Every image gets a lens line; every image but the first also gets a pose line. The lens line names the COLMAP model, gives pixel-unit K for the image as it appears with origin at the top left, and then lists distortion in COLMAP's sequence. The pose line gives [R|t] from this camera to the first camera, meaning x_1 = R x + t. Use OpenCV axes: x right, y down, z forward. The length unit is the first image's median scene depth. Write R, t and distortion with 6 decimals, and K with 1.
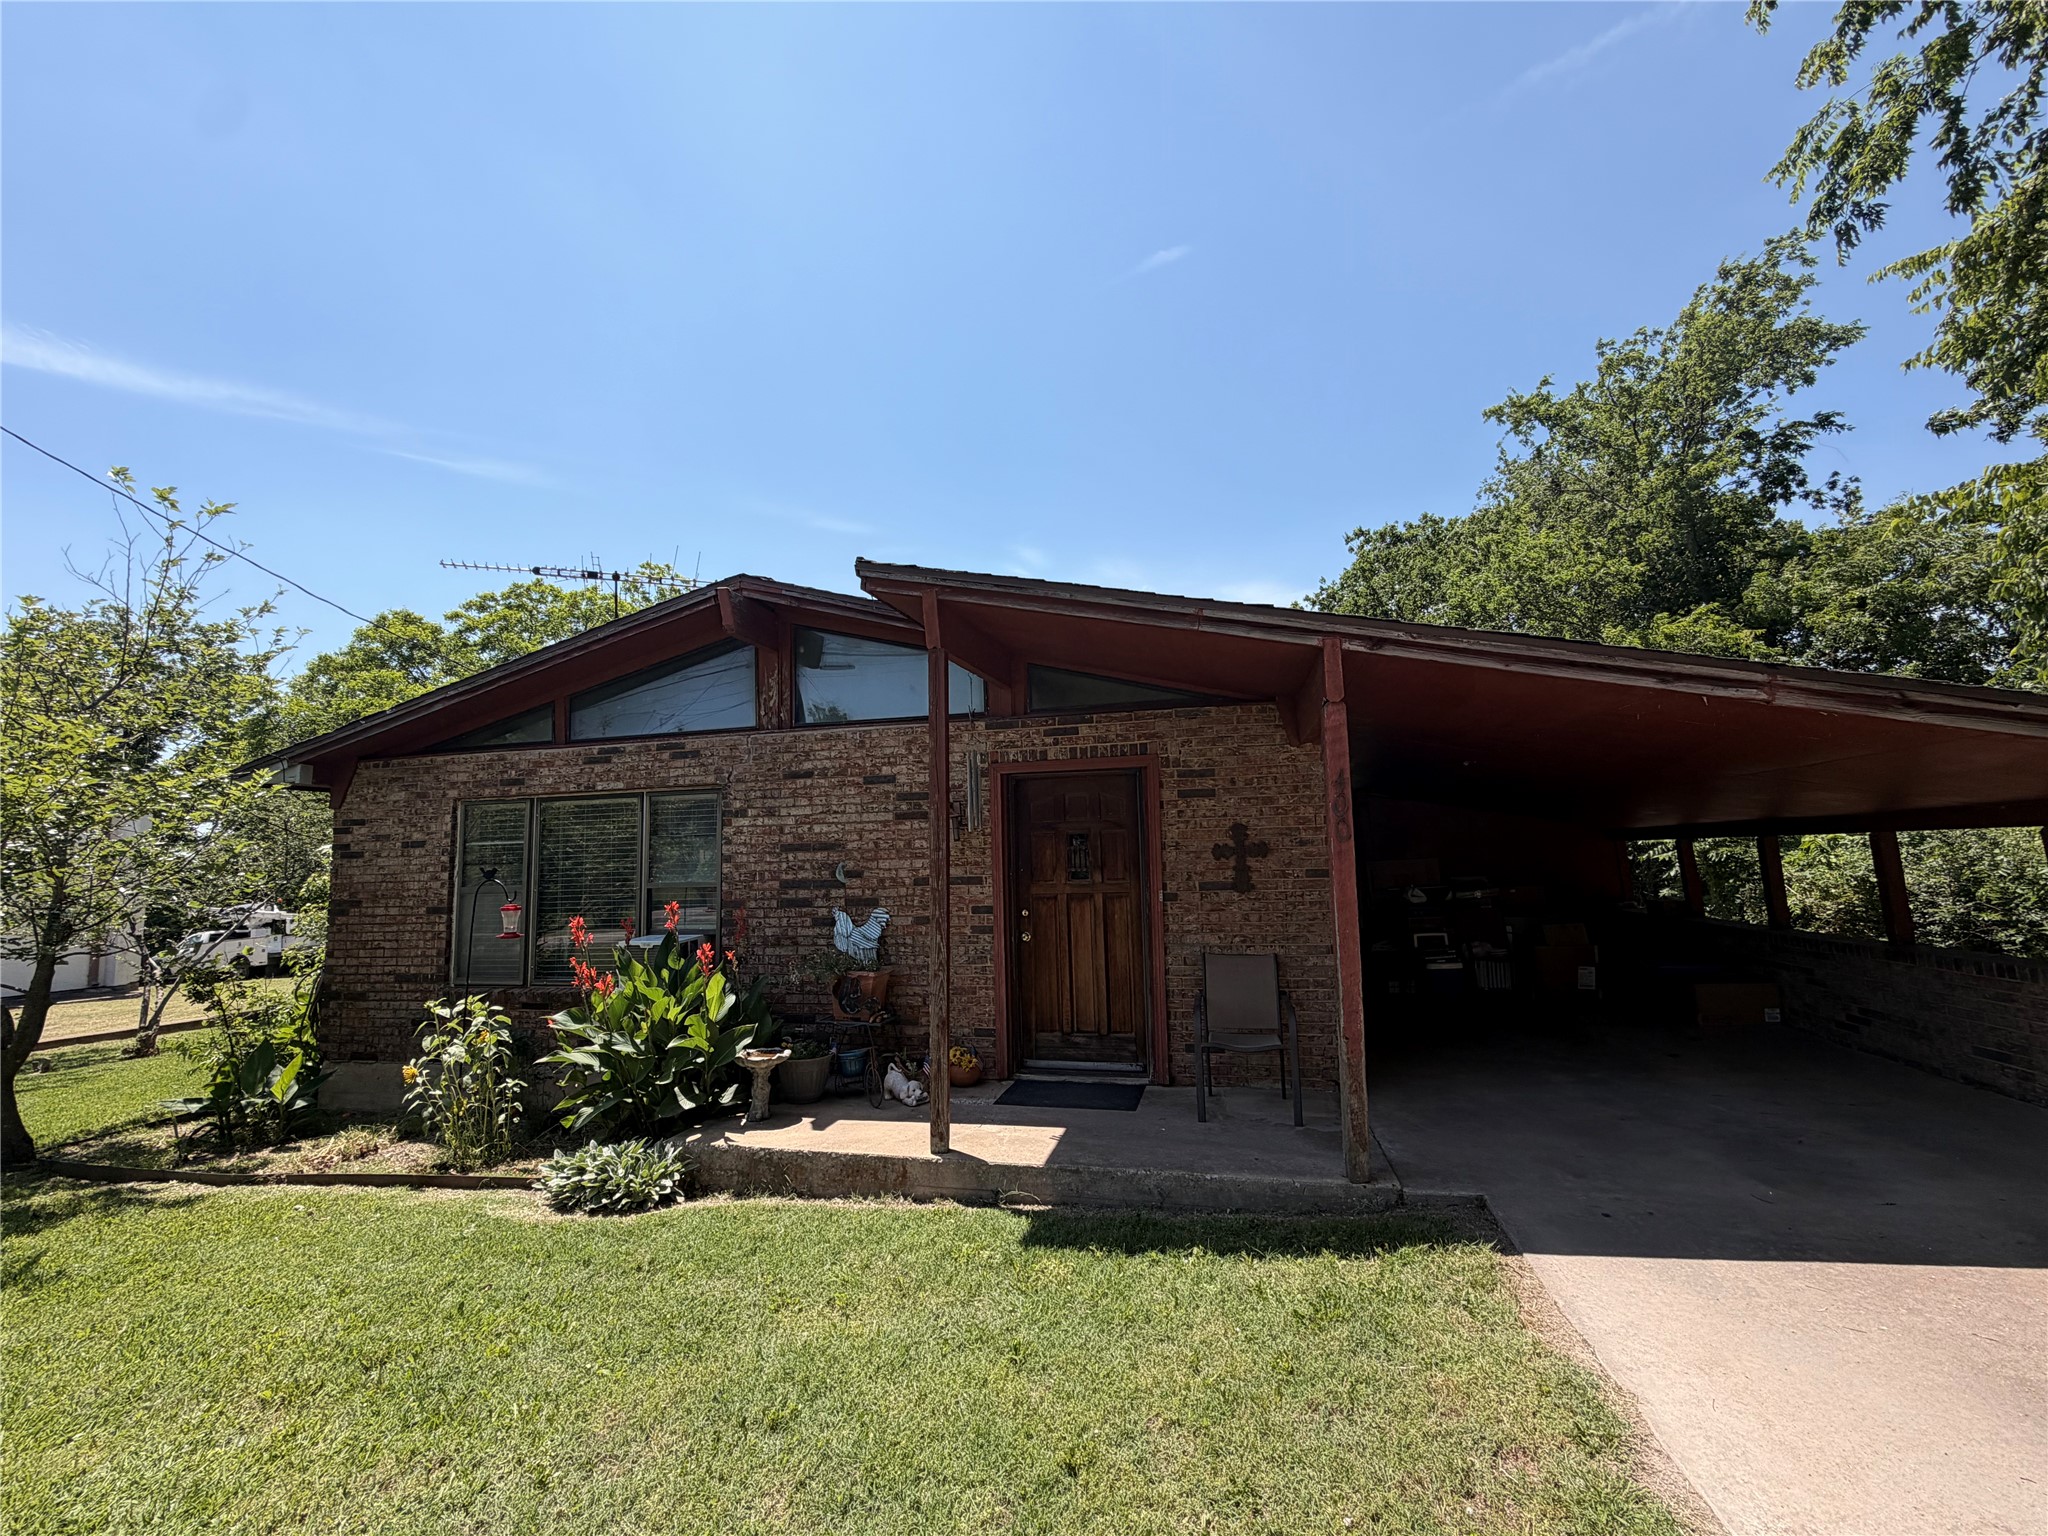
lens RADIAL K [[864.5, 0, 1024.0], [0, 864.5, 768.0], [0, 0, 1]] dist [0.003292, 0.000302]
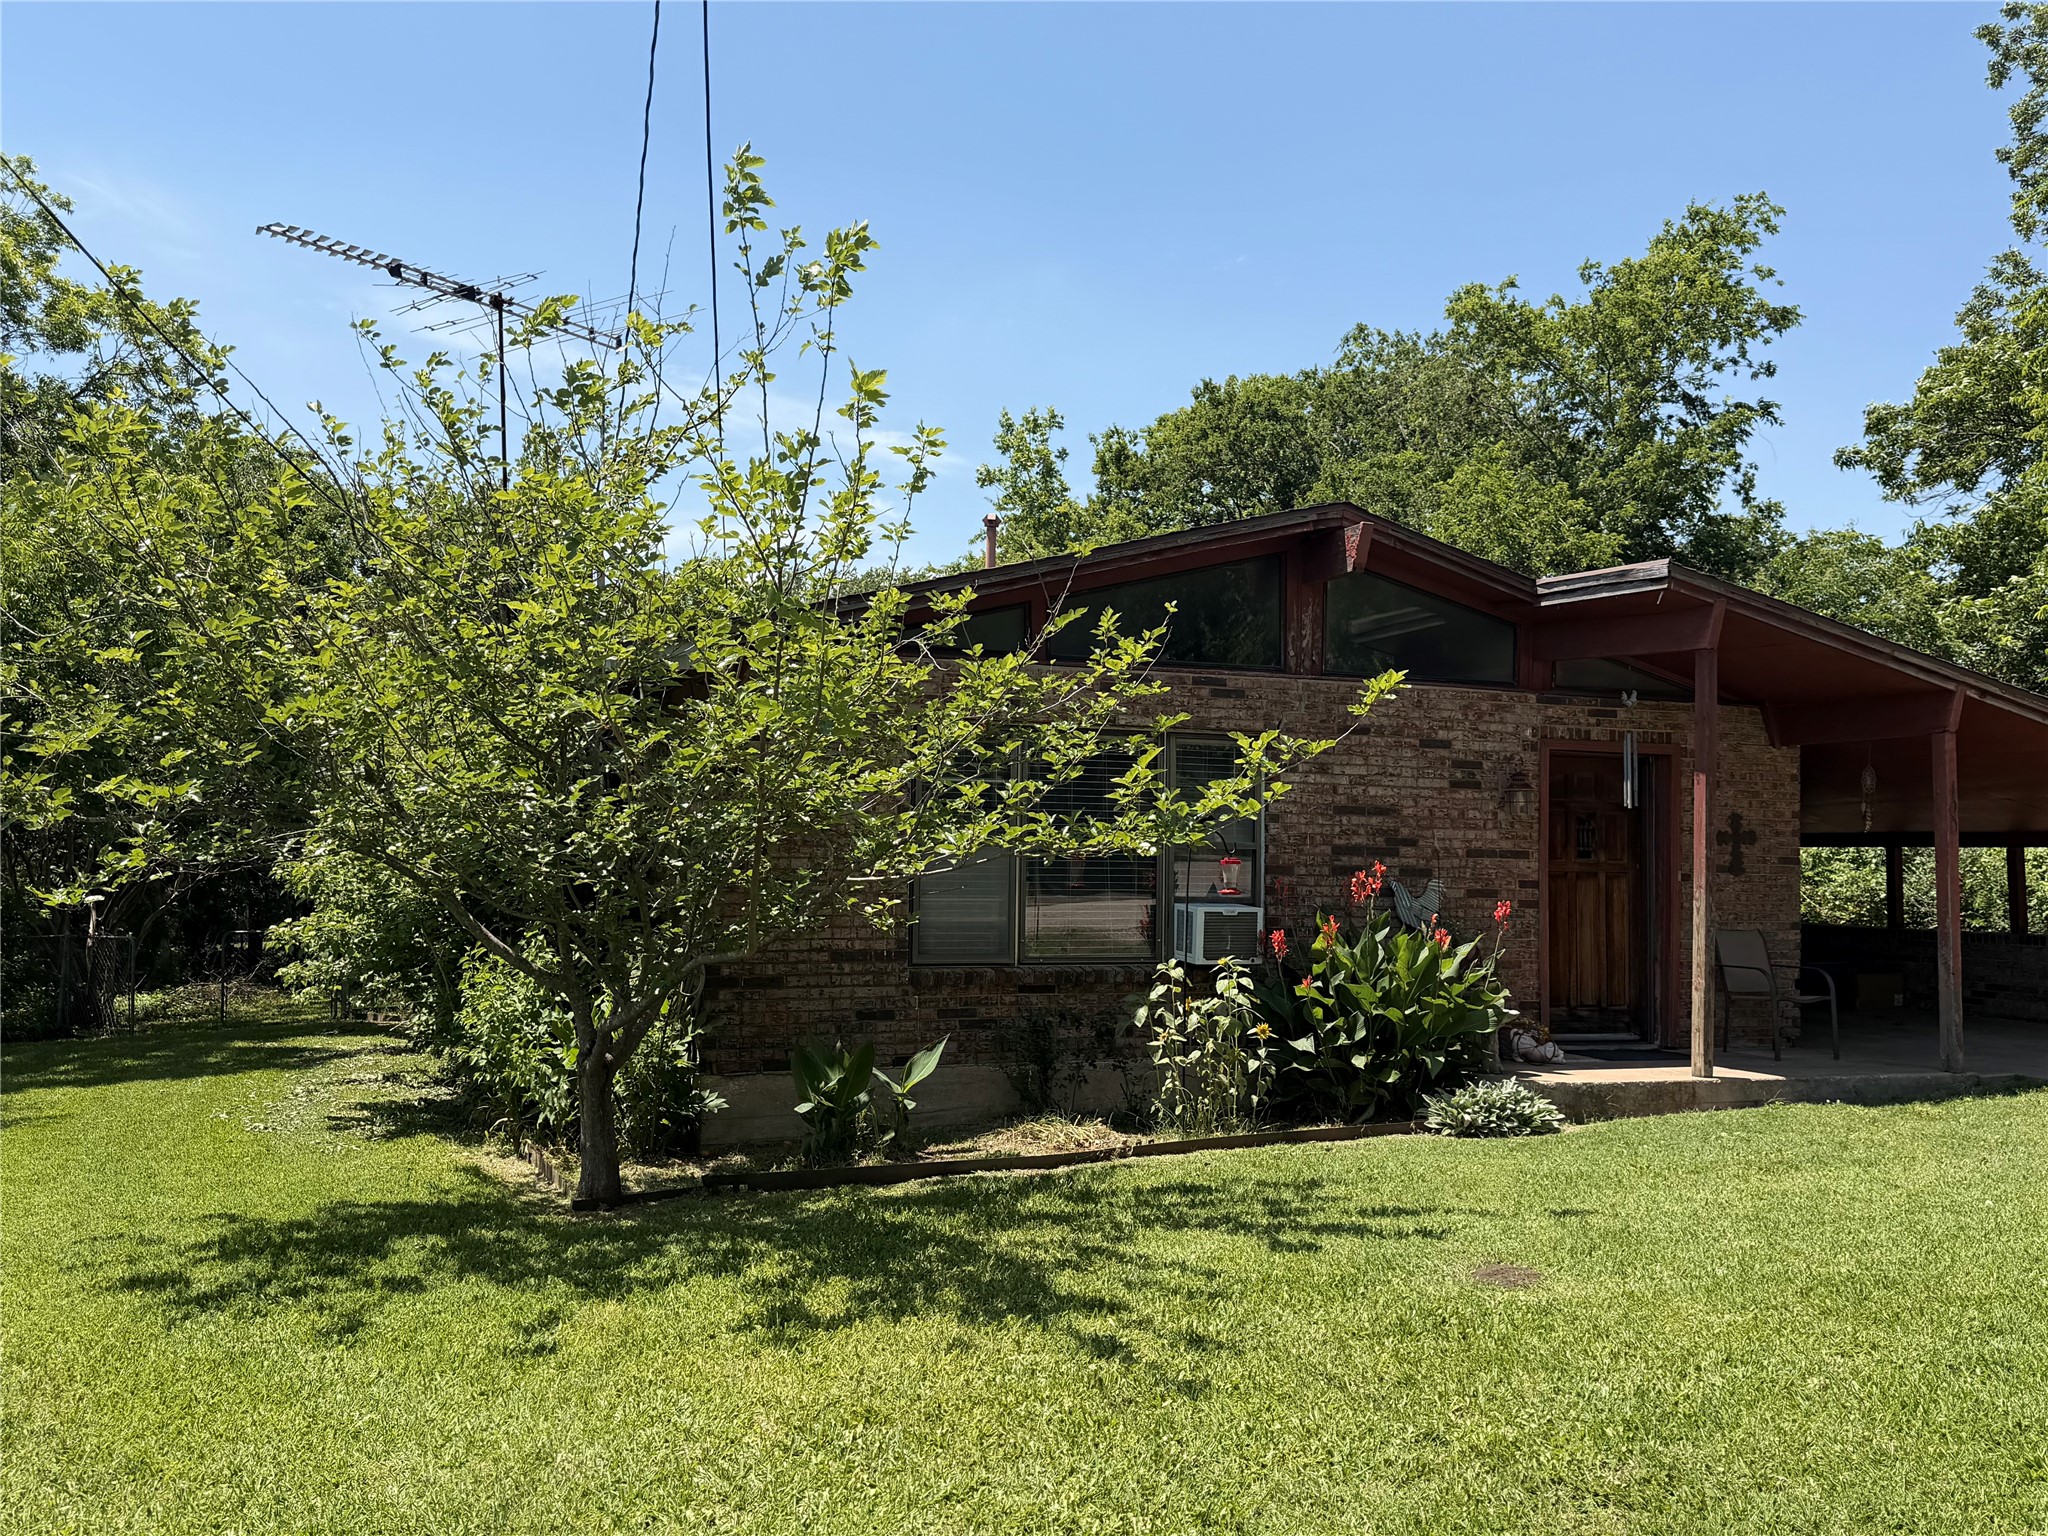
lens RADIAL K [[1744.6, 0, 1024.0], [0, 1744.6, 768.0], [0, 0, 1]] dist [0.169382, -0.290931]
pose [[0.819617, 0.069261, 0.568710, -1.656821], [-0.099888, 0.994737, 0.022811, 0.041665], [-0.564137, -0.075504, 0.822222, -0.330070]]
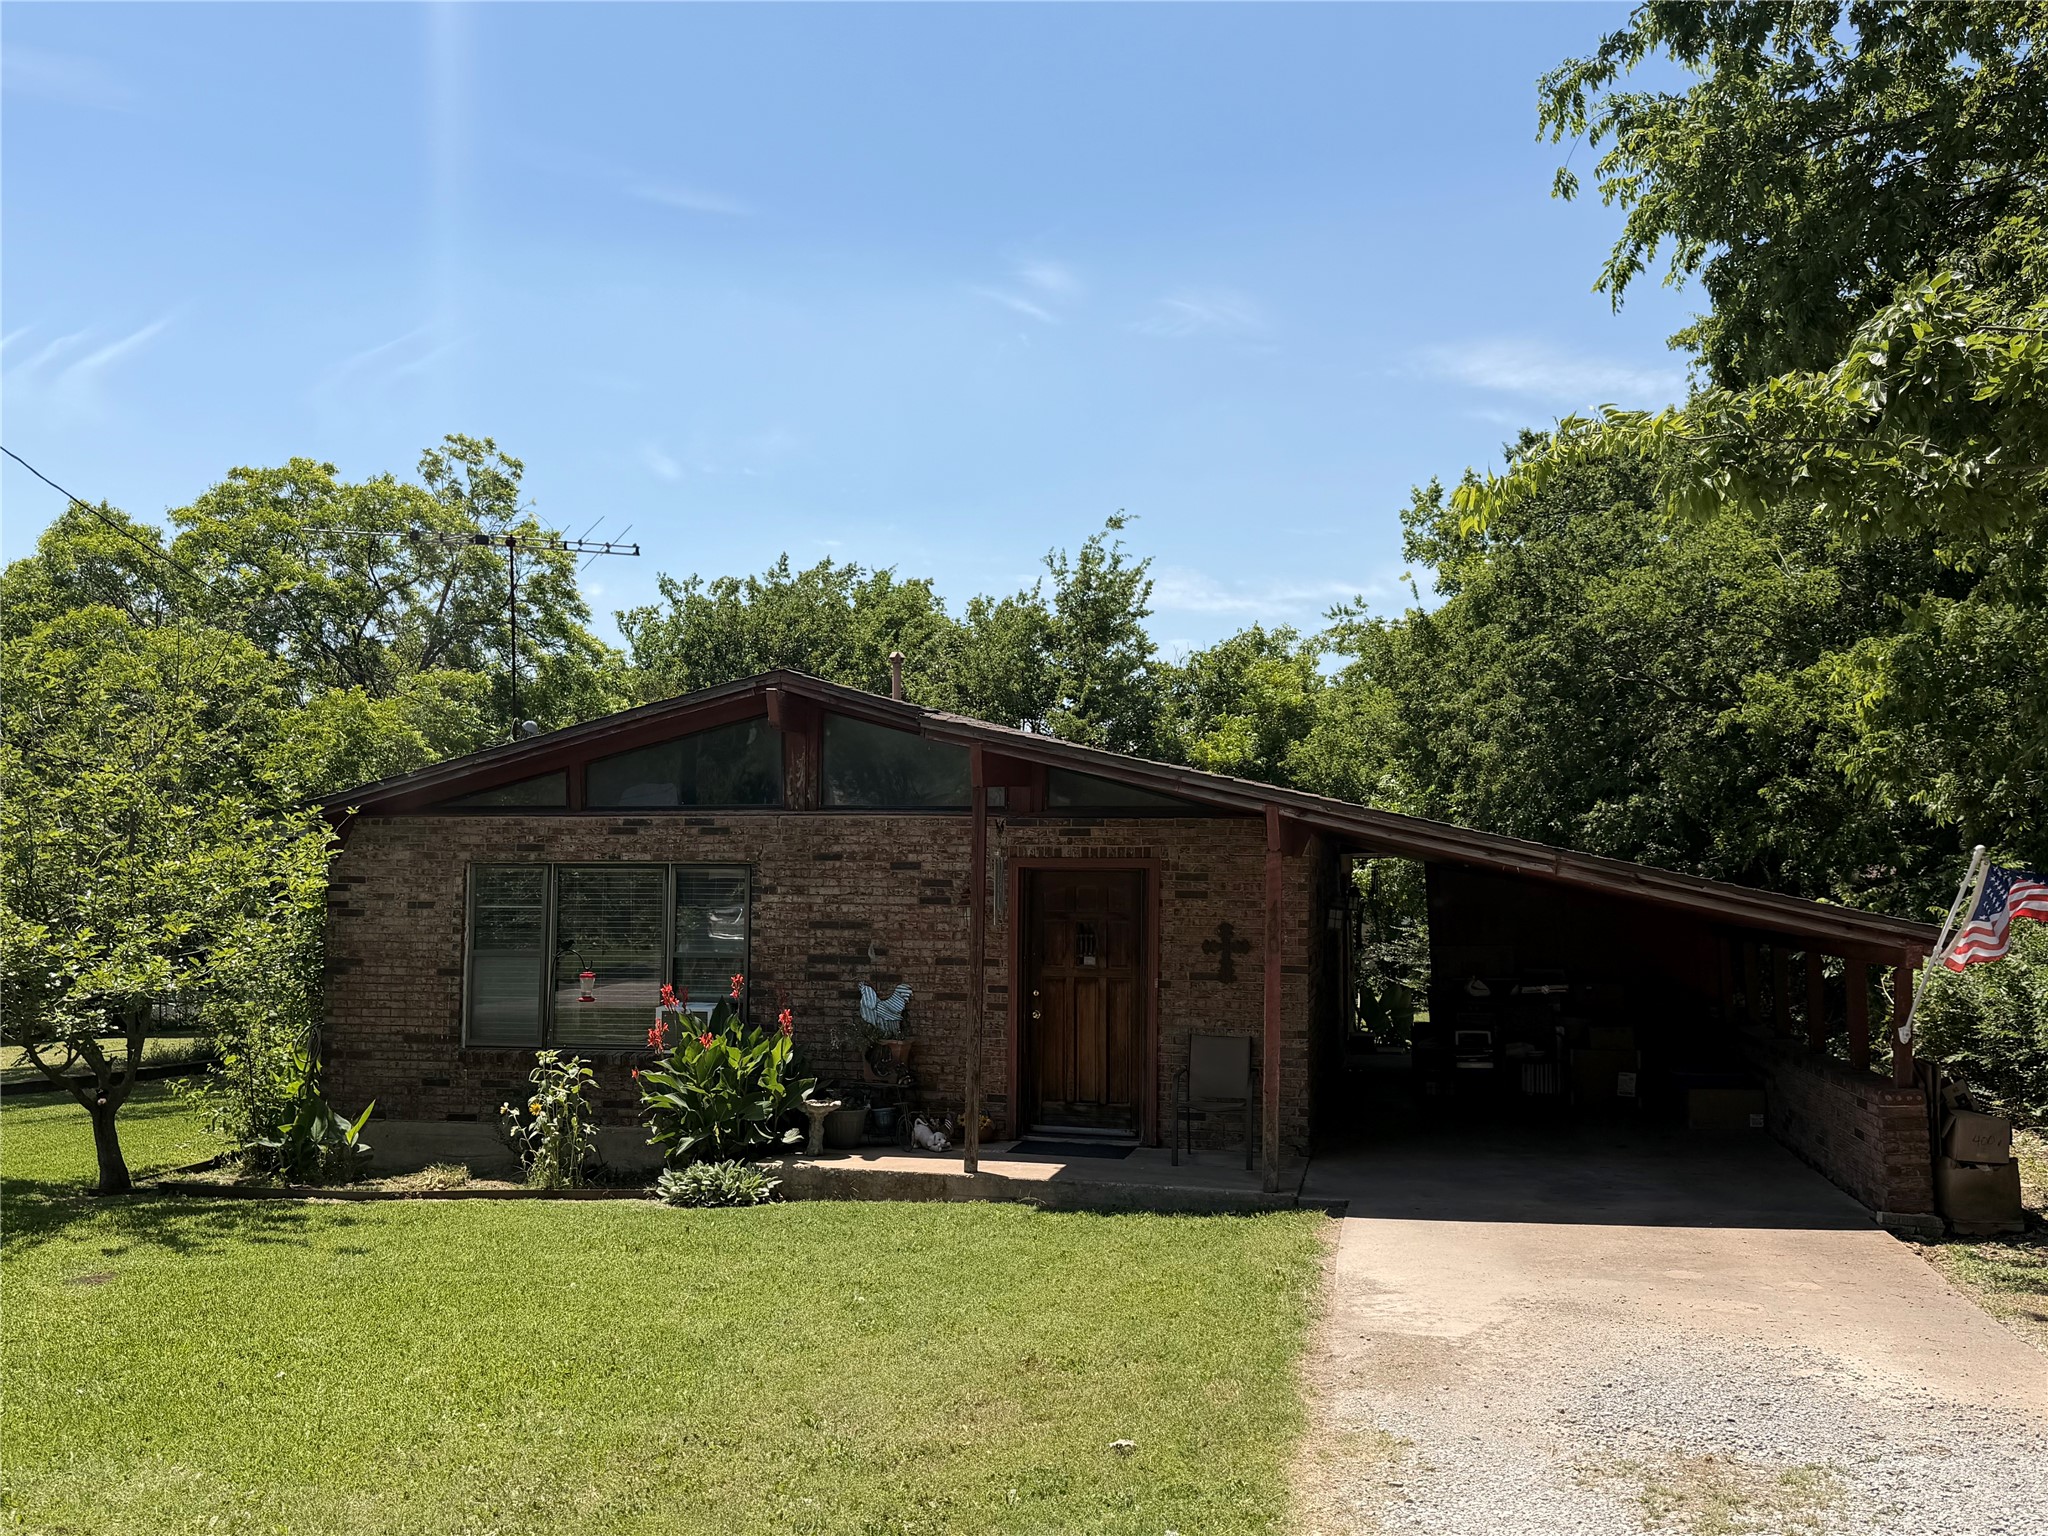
lens RADIAL K [[1744.6, 0, 1024.0], [0, 1744.6, 768.0], [0, 0, 1]] dist [0.169382, -0.290931]
pose [[0.999245, 0.036602, 0.013042, -0.053268], [-0.037154, 0.998295, 0.045009, -0.217449], [-0.011372, -0.045459, 0.998901, -1.208768]]
